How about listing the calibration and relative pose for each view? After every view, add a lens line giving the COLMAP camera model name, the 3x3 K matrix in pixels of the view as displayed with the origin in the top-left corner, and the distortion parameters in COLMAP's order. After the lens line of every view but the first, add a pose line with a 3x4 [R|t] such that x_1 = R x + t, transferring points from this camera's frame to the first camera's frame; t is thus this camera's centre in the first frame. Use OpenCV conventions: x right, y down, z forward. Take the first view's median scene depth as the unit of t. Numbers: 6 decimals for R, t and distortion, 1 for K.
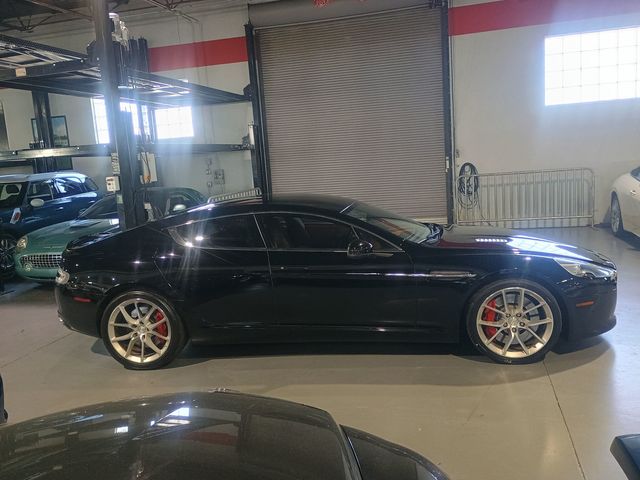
lens RADIAL K [[544.1, 0, 319.2], [0, 544.1, 239.8], [0, 0, 1]] dist [0.046843, -0.048868]
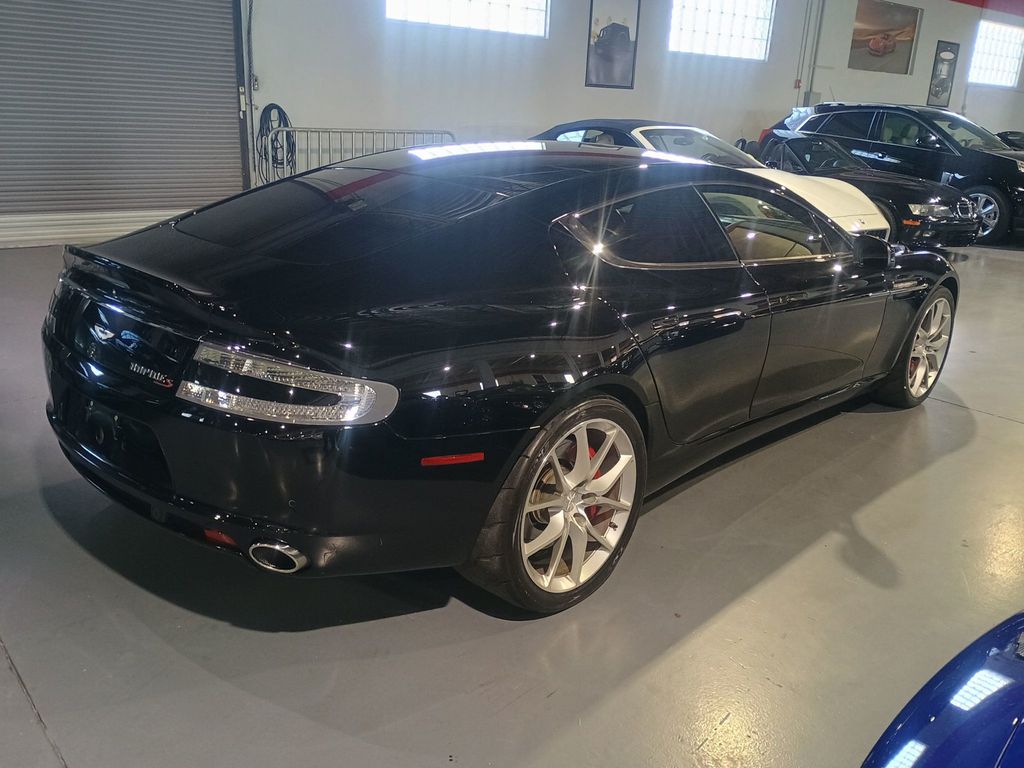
lens RADIAL K [[870.6, 0, 511.9], [0, 870.6, 380.2], [0, 0, 1]] dist [0.046843, -0.048868]
pose [[0.570579, -0.150900, 0.807260, -0.337522], [0.031270, 0.986253, 0.162257, -0.004766], [-0.820647, -0.067337, 0.567454, 0.296845]]
